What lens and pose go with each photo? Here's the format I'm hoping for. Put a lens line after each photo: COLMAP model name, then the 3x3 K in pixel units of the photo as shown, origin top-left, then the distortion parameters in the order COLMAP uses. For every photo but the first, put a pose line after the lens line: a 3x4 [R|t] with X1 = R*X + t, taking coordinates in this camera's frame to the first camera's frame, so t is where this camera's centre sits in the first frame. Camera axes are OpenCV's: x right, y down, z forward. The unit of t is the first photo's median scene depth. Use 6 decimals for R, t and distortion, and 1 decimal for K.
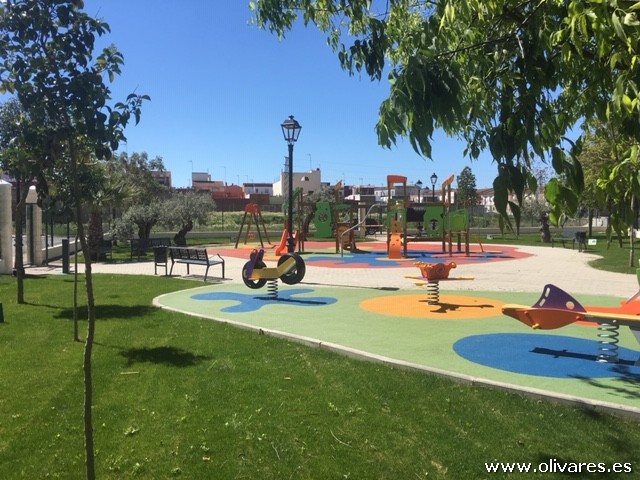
lens RADIAL K [[541.5, 0, 311.2], [0, 541.5, 238.8], [0, 0, 1]] dist [0.060711, -0.054169]
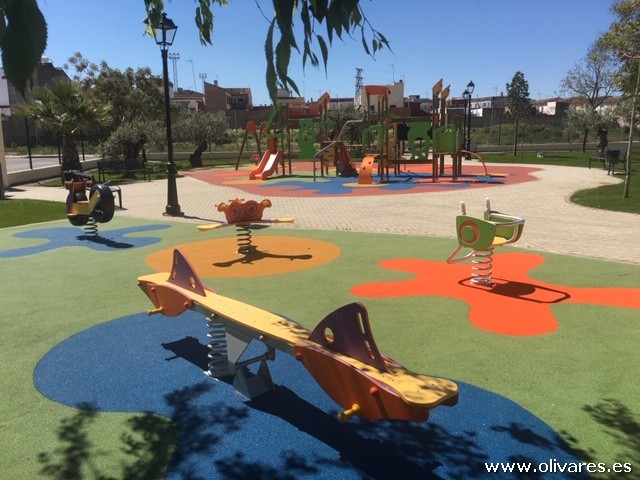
lens RADIAL K [[541.5, 0, 313.2], [0, 541.5, 236.1], [0, 0, 1]] dist [0.060711, -0.054169]
pose [[0.984138, 0.020289, -0.176238, 0.212502], [0.005724, 0.989289, 0.145855, -0.007787], [0.177310, -0.144550, 0.973482, 0.117690]]
